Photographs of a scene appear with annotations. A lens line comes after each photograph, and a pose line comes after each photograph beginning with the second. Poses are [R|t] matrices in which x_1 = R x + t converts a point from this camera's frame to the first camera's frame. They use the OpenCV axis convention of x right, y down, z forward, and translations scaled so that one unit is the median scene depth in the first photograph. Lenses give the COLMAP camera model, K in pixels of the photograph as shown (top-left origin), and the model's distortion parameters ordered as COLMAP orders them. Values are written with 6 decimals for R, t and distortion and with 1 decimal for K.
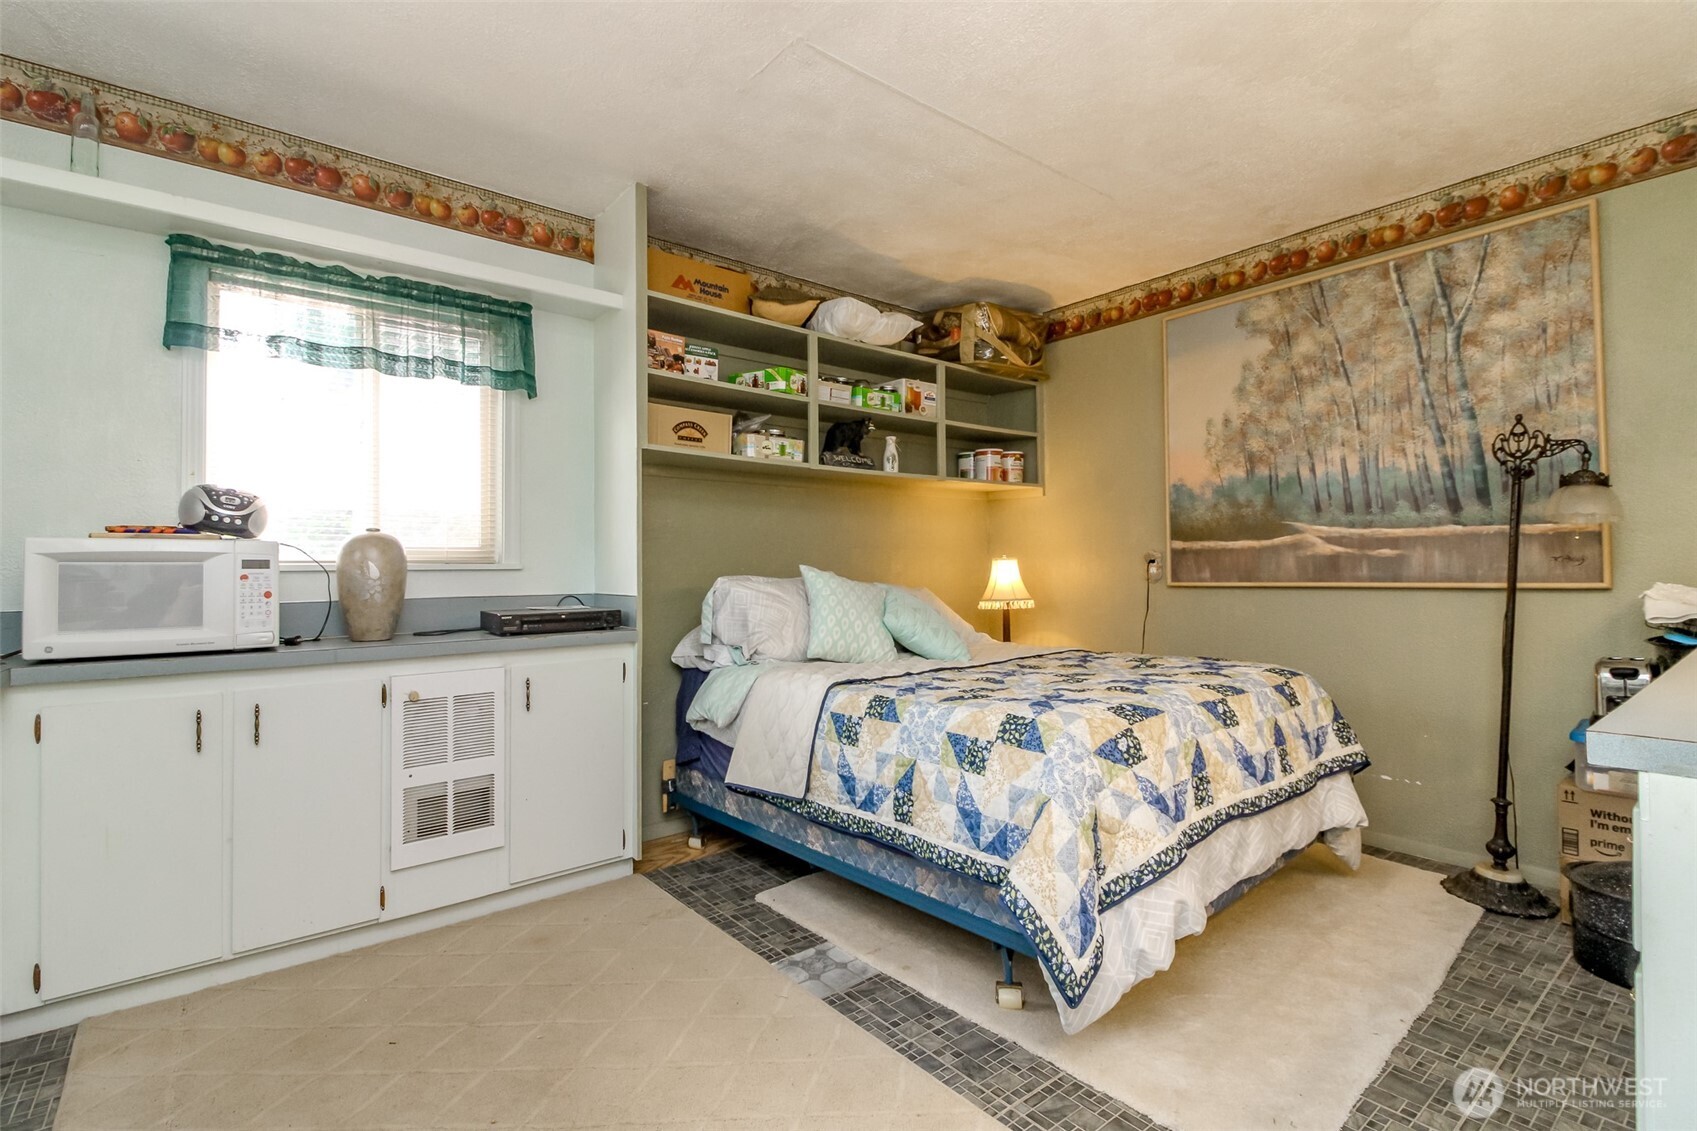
lens RADIAL K [[776.3, 0, 860.8], [0, 776.3, 550.6], [0, 0, 1]] dist [0.000806, -0.004935]
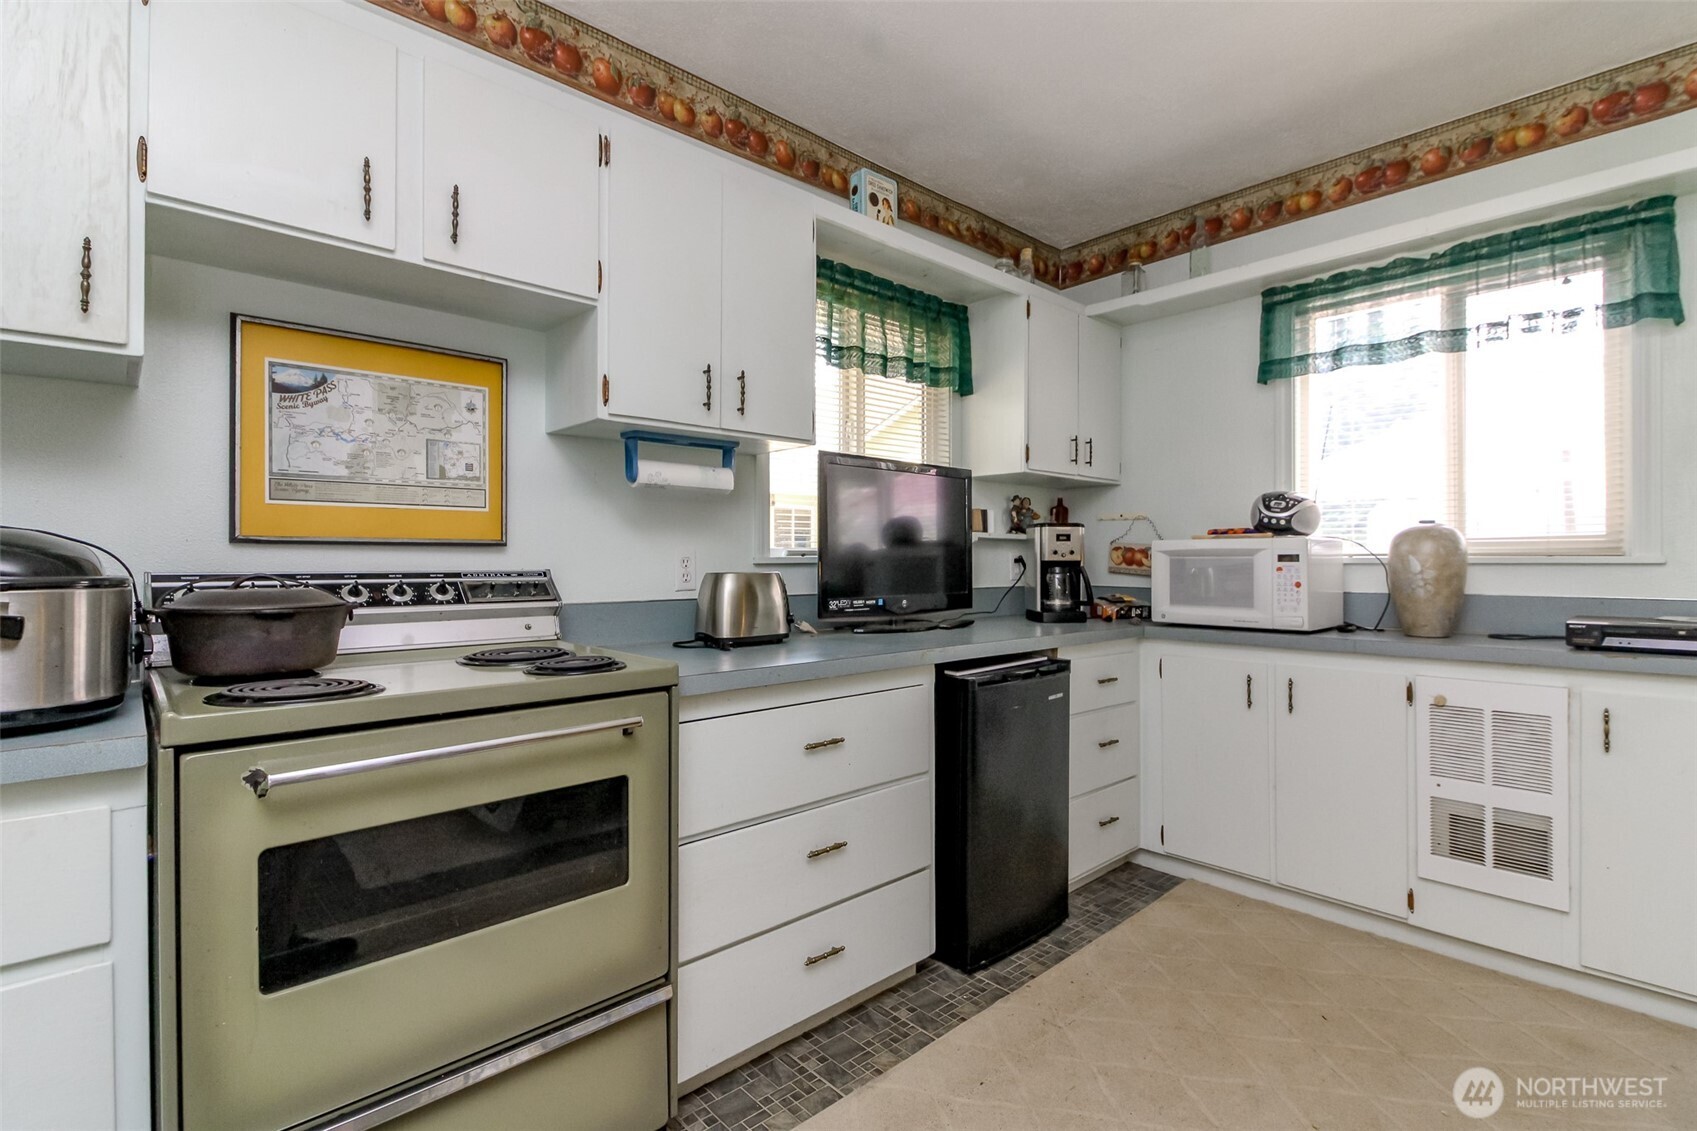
lens RADIAL K [[776.3, 0, 862.7], [0, 776.3, 570.7], [0, 0, 1]] dist [0.000806, -0.004935]
pose [[0.065379, 0.016971, -0.997716, 0.294450], [0.019963, 0.999633, 0.018312, 0.002217], [0.997661, -0.021115, 0.065016, 0.250736]]
